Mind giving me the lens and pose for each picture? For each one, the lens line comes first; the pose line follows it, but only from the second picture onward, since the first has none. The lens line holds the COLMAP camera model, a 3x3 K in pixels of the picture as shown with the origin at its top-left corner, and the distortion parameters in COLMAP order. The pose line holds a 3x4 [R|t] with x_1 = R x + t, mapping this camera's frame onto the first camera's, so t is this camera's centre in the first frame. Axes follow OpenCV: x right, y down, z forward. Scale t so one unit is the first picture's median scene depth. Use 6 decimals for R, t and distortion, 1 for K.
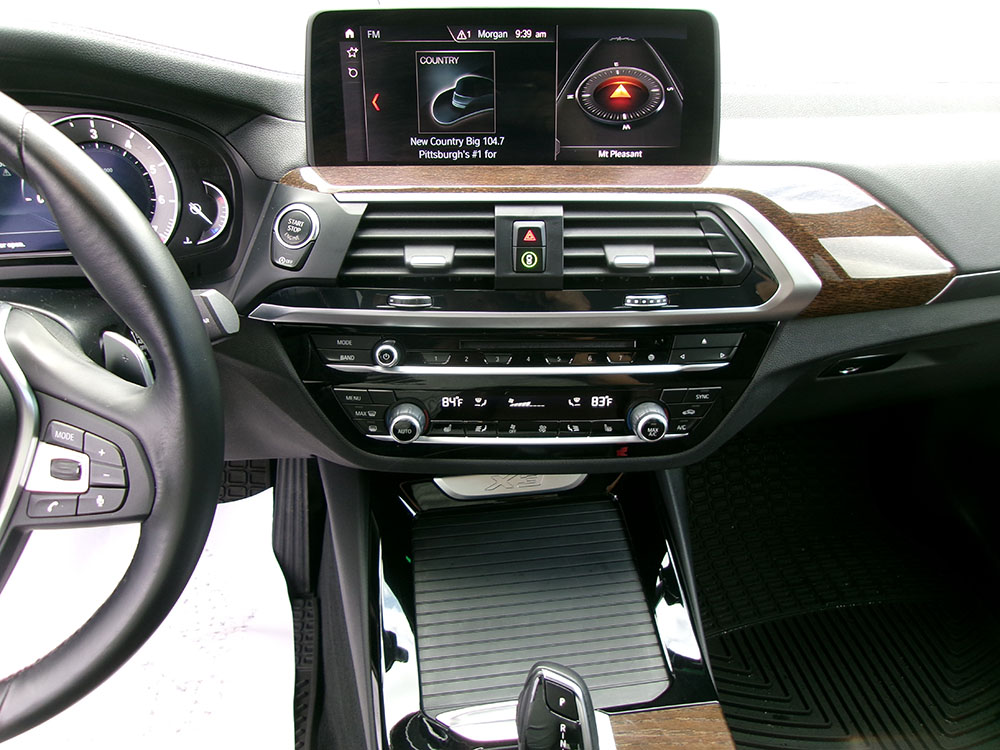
lens RADIAL K [[761.4, 0, 500.0], [0, 761.4, 375.0], [0, 0, 1]] dist [-0.008837, 0.032717]
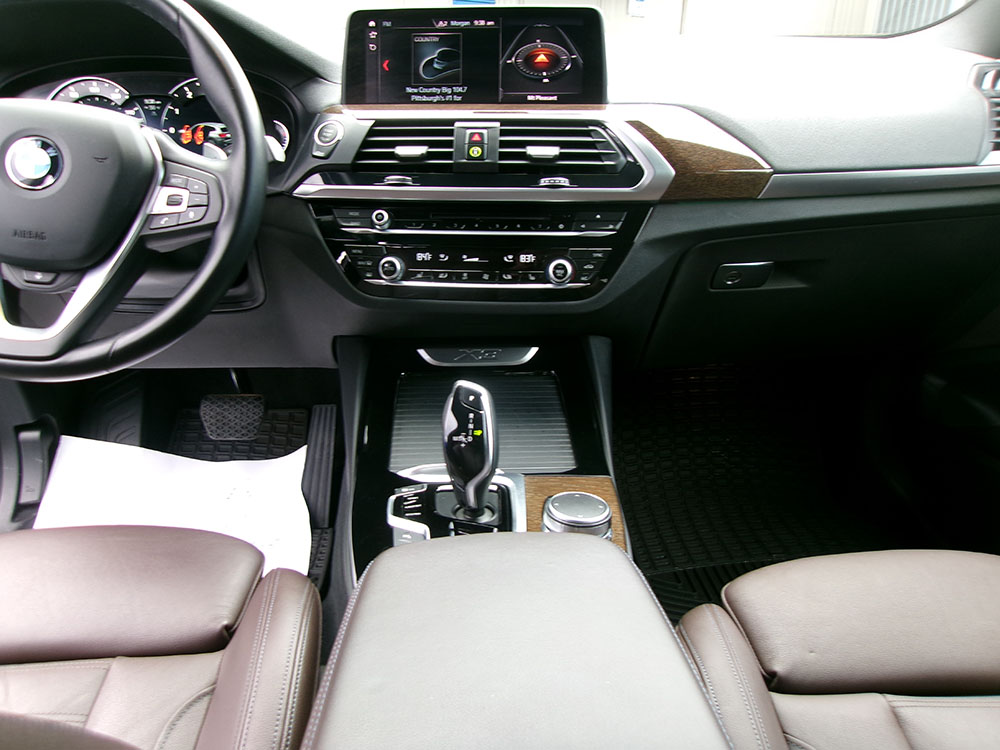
lens RADIAL K [[761.4, 0, 500.0], [0, 761.4, 375.0], [0, 0, 1]] dist [-0.008837, 0.032717]
pose [[0.995989, 0.026455, -0.085480, 0.222536], [-0.045025, 0.973717, -0.223268, 0.603507], [0.077326, 0.226221, 0.971002, -0.364444]]
